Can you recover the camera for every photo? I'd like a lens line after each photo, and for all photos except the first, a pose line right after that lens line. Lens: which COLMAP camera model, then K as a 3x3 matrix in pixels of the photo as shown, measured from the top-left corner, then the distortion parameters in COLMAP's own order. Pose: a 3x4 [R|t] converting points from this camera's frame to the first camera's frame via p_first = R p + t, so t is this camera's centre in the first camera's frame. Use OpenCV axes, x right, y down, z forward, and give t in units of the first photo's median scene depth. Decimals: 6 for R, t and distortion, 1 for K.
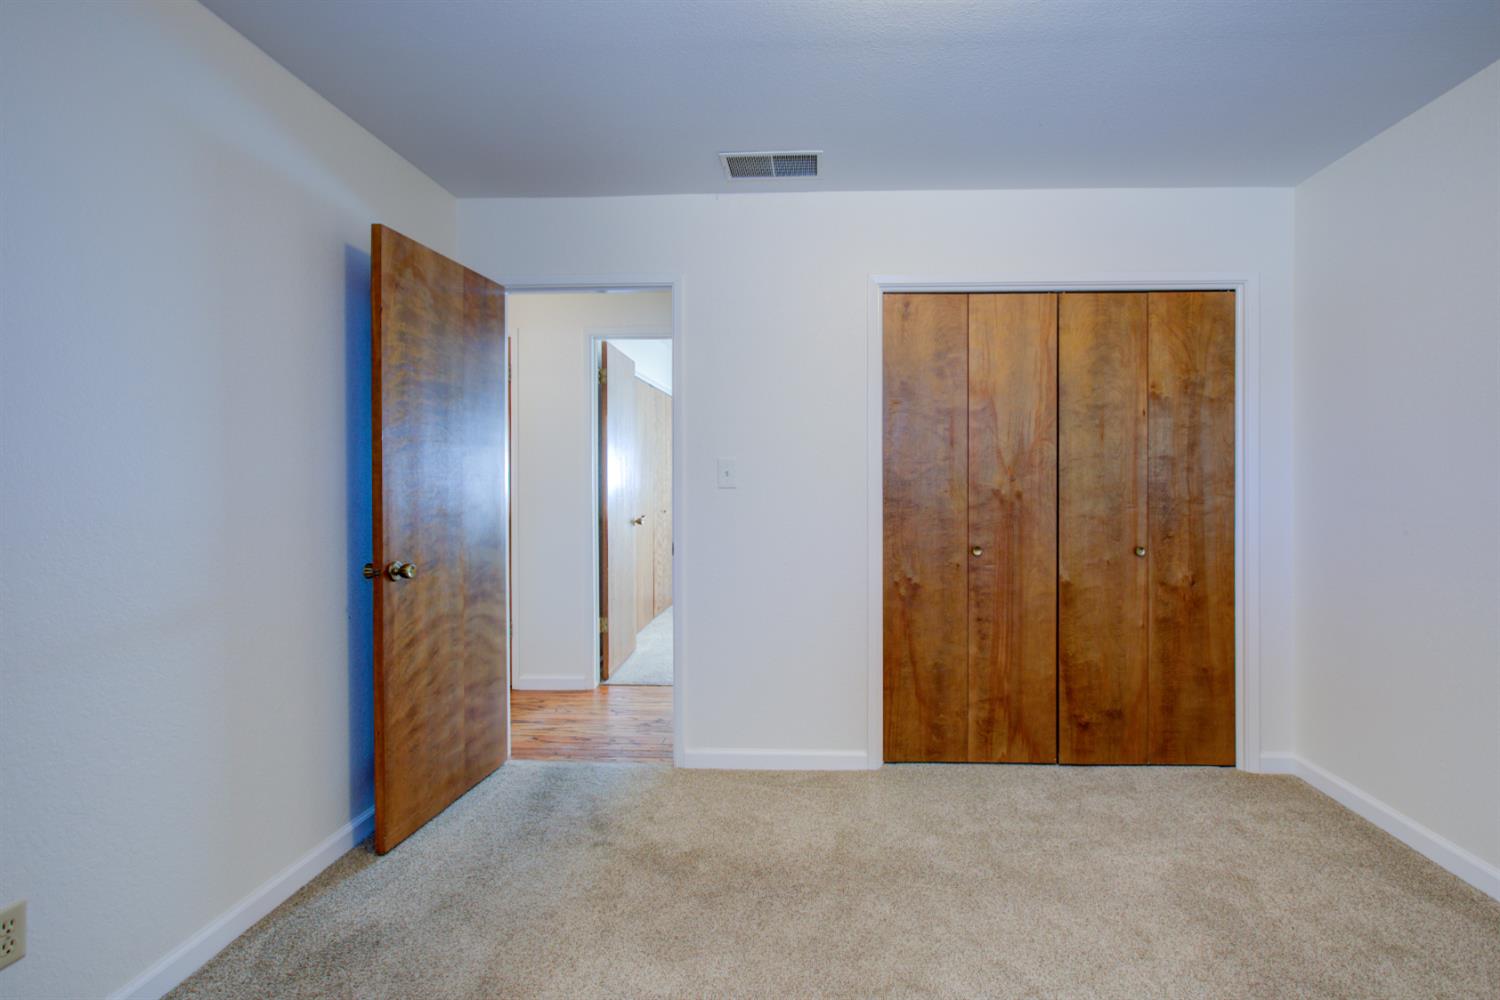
lens RADIAL K [[735.0, 0, 754.8], [0, 735.0, 487.6], [0, 0, 1]] dist [0.005209, 0.000806]
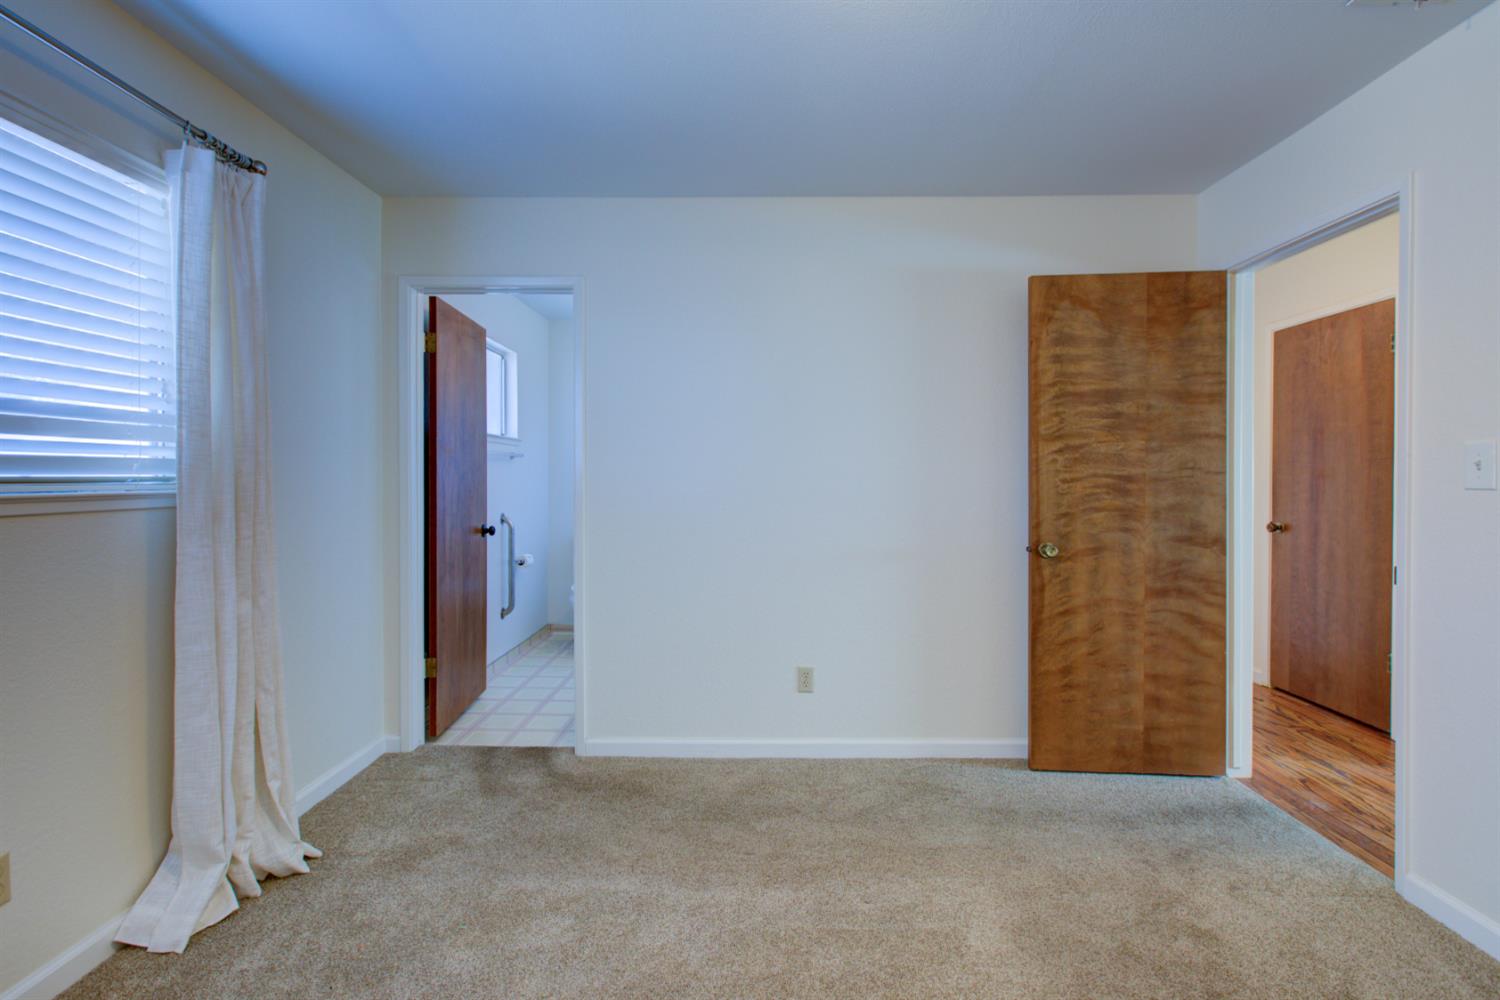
lens RADIAL K [[681.2, 0, 752.4], [0, 681.2, 492.2], [0, 0, 1]] dist [-0.005485, 0.000909]
pose [[0.030234, 0.020977, -0.999323, 0.613212], [-0.011276, 0.999723, 0.020644, -0.002267], [0.999479, 0.010644, 0.030462, 0.449001]]
